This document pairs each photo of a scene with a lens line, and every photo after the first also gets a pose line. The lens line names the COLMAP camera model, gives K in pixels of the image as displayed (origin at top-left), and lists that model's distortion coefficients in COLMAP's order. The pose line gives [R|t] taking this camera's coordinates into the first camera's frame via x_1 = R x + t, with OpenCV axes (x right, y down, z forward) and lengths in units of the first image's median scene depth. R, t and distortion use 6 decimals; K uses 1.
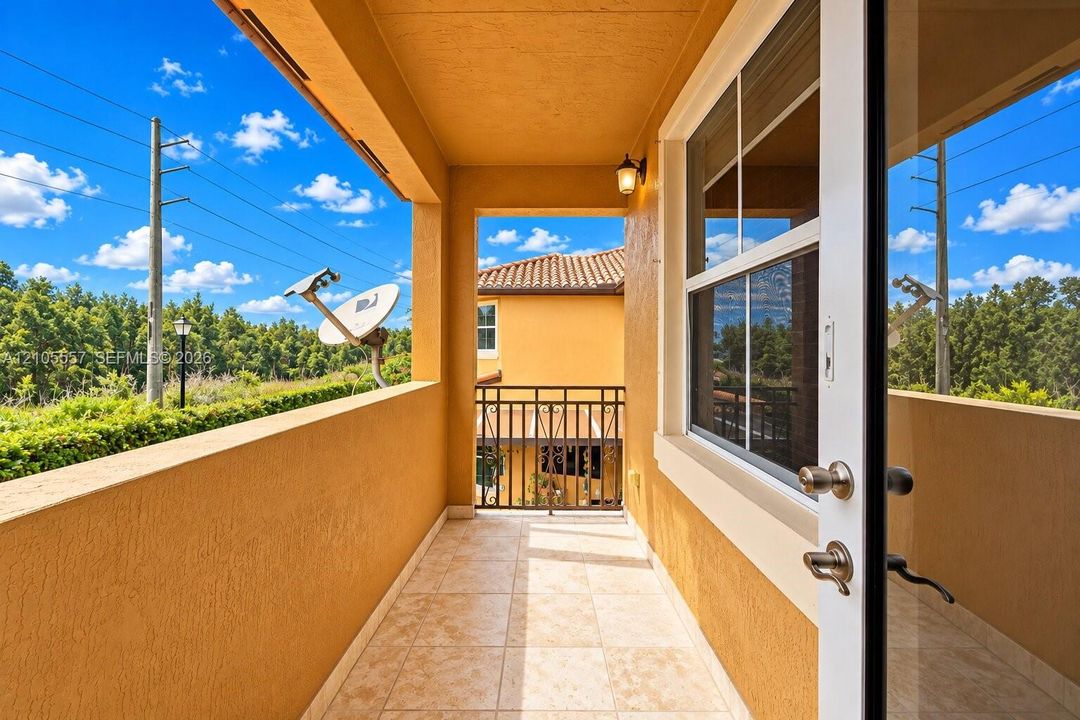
lens RADIAL K [[447.4, 0, 539.0], [0, 447.4, 357.3], [0, 0, 1]] dist [-0.000822, 0.000336]
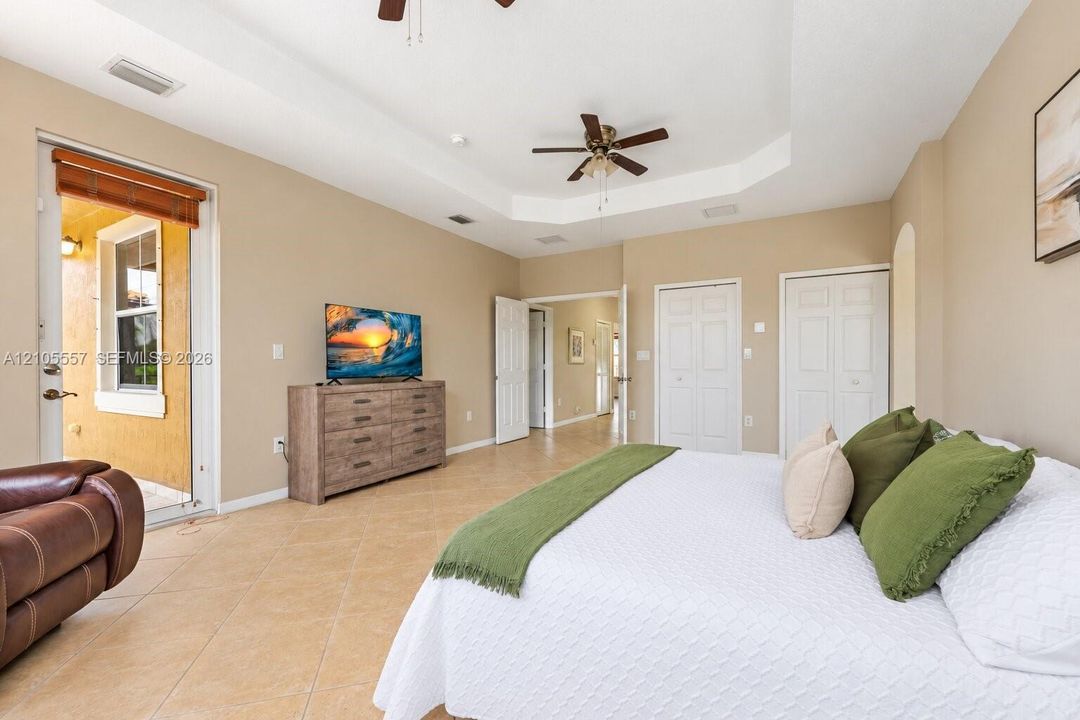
lens RADIAL K [[447.4, 0, 536.7], [0, 447.4, 361.3], [0, 0, 1]] dist [-0.000822, 0.000336]
pose [[0.494921, -0.003019, 0.868933, -0.468602], [-0.001945, 0.999988, 0.004582, 0.028375], [-0.868936, -0.003958, 0.494909, -1.597817]]
